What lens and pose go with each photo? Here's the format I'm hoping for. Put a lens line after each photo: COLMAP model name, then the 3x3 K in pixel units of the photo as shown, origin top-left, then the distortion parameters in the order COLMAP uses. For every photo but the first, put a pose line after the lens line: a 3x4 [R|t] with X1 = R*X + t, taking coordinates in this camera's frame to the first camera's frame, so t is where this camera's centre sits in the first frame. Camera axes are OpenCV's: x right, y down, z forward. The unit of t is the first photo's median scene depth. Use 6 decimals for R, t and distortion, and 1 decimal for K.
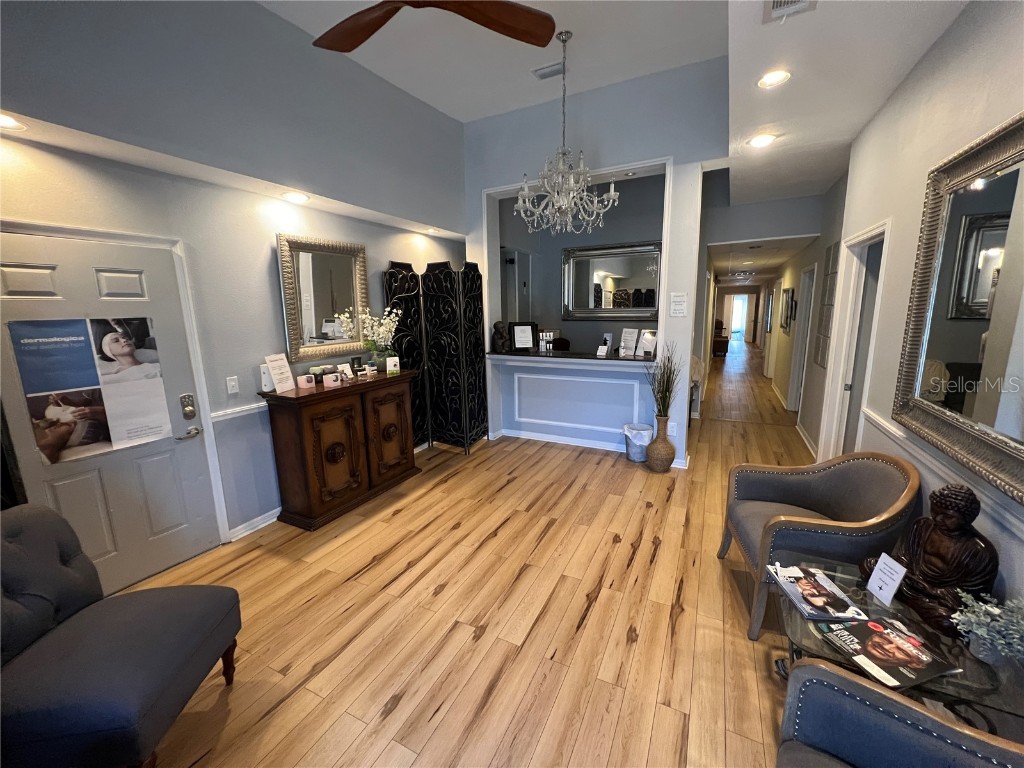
lens RADIAL K [[407.9, 0, 512.0], [0, 407.9, 384.0], [0, 0, 1]] dist [-0.002111, -0.000177]
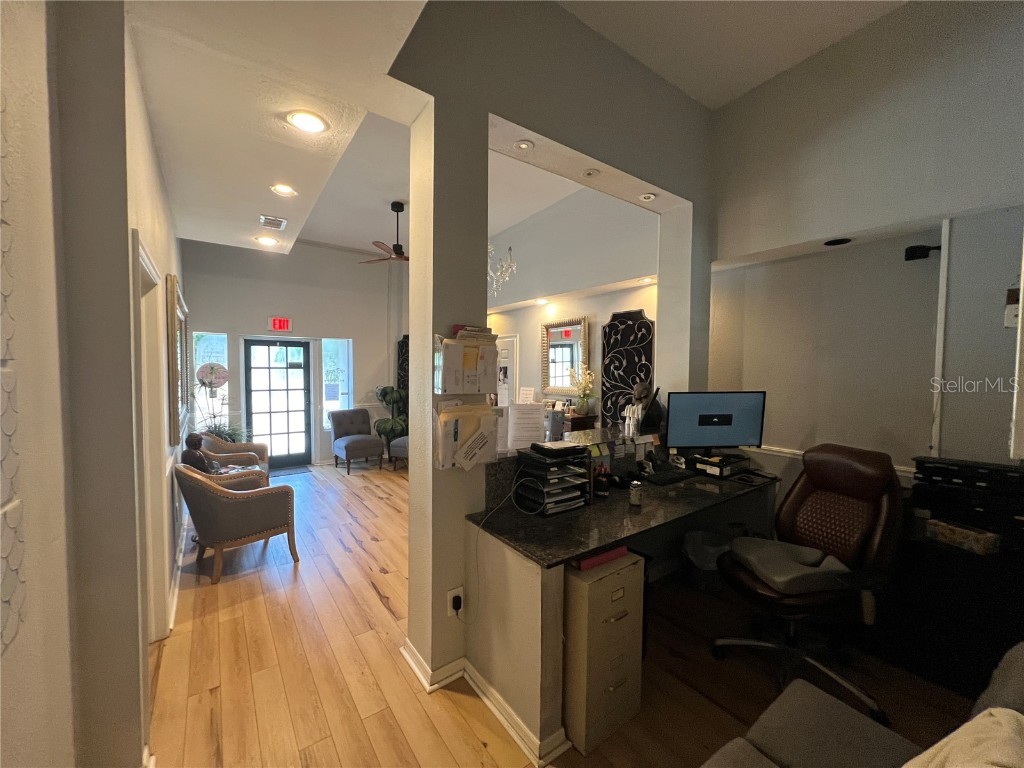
lens RADIAL K [[407.9, 0, 512.0], [0, 407.9, 384.0], [0, 0, 1]] dist [-0.002111, -0.000177]
pose [[-0.455196, 0.052091, -0.888866, 1.470081], [-0.161068, 0.977000, 0.139740, -0.441772], [0.875702, 0.206777, -0.436337, 2.286049]]
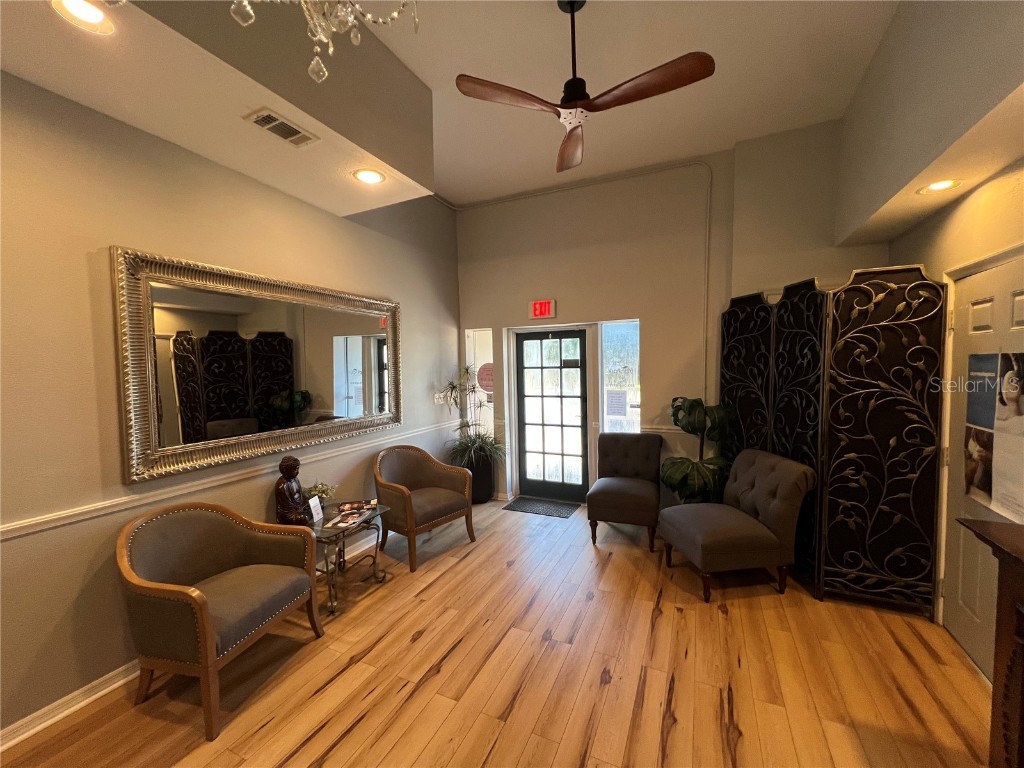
lens RADIAL K [[407.9, 0, 512.0], [0, 407.9, 384.0], [0, 0, 1]] dist [-0.002111, -0.000177]
pose [[-0.998952, 0.038602, -0.024595, 0.017652], [0.032000, 0.973194, 0.227749, -0.311513], [0.032727, 0.226723, -0.973409, 1.738440]]
